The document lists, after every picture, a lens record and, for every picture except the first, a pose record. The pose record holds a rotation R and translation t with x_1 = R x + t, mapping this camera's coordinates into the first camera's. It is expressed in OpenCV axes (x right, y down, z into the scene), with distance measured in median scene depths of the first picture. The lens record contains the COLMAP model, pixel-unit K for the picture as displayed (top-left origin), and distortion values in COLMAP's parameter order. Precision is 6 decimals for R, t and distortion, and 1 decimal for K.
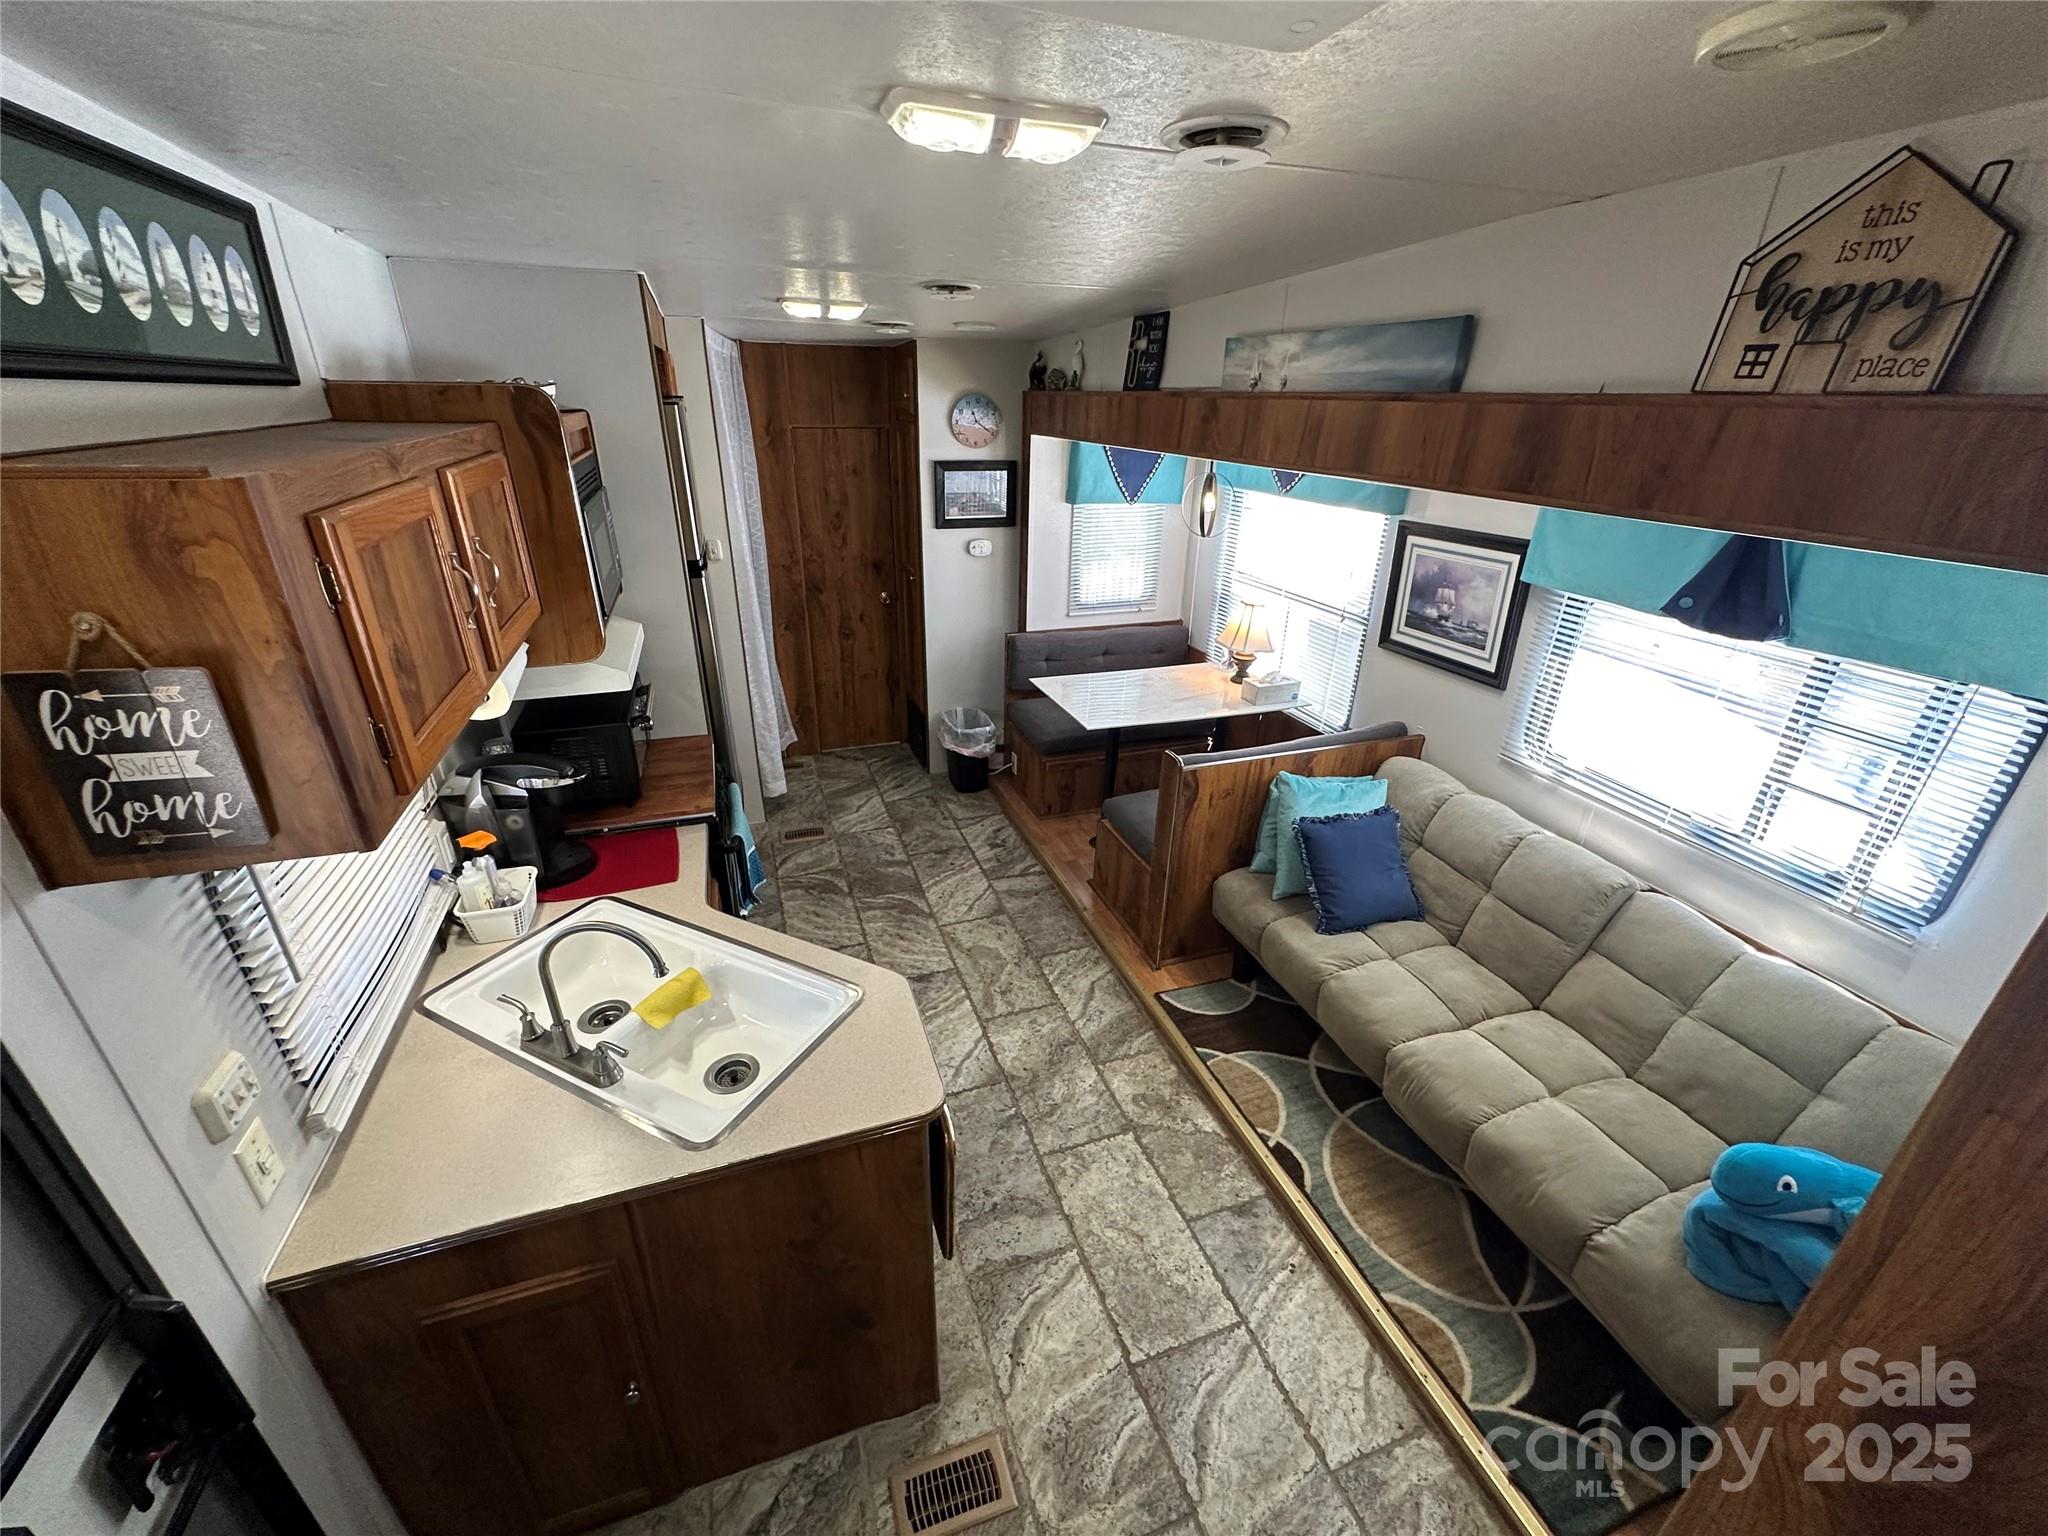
lens RADIAL K [[820.1, 0, 1025.2], [0, 820.1, 766.1], [0, 0, 1]] dist [-0.006817, 0.002103]
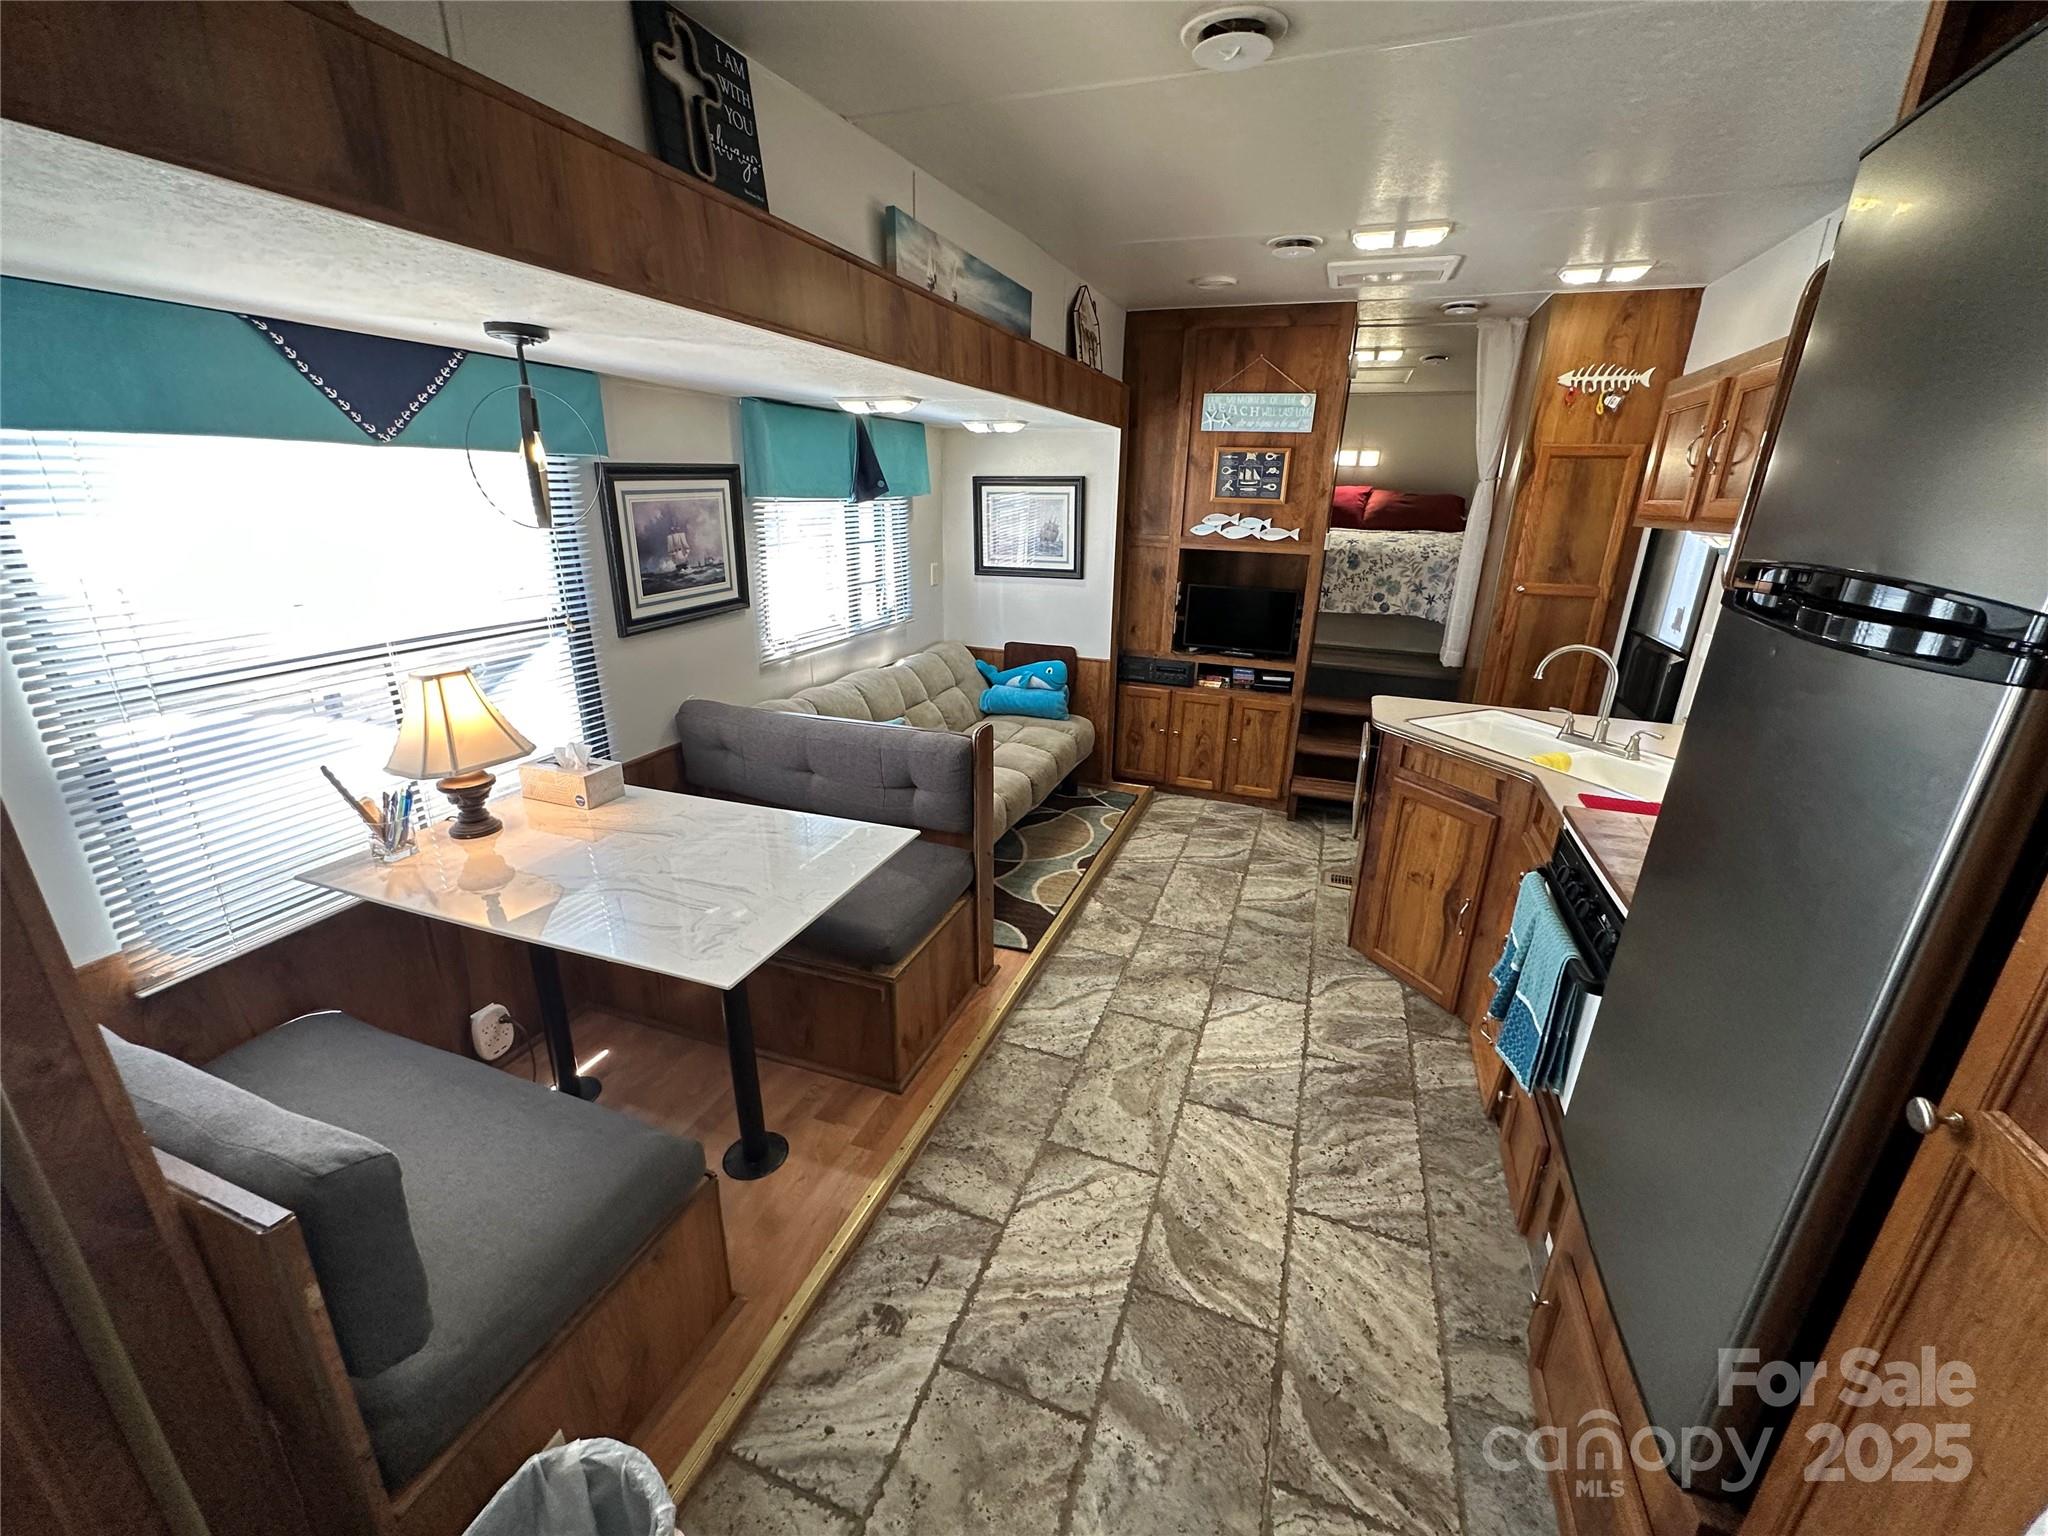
lens RADIAL K [[820.1, 0, 1025.2], [0, 820.1, 766.1], [0, 0, 1]] dist [-0.006817, 0.002103]
pose [[-0.762878, -0.241516, 0.599740, -0.401019], [0.233243, 0.762341, 0.603684, -0.519692], [-0.603005, 0.600422, -0.525241, 1.531738]]
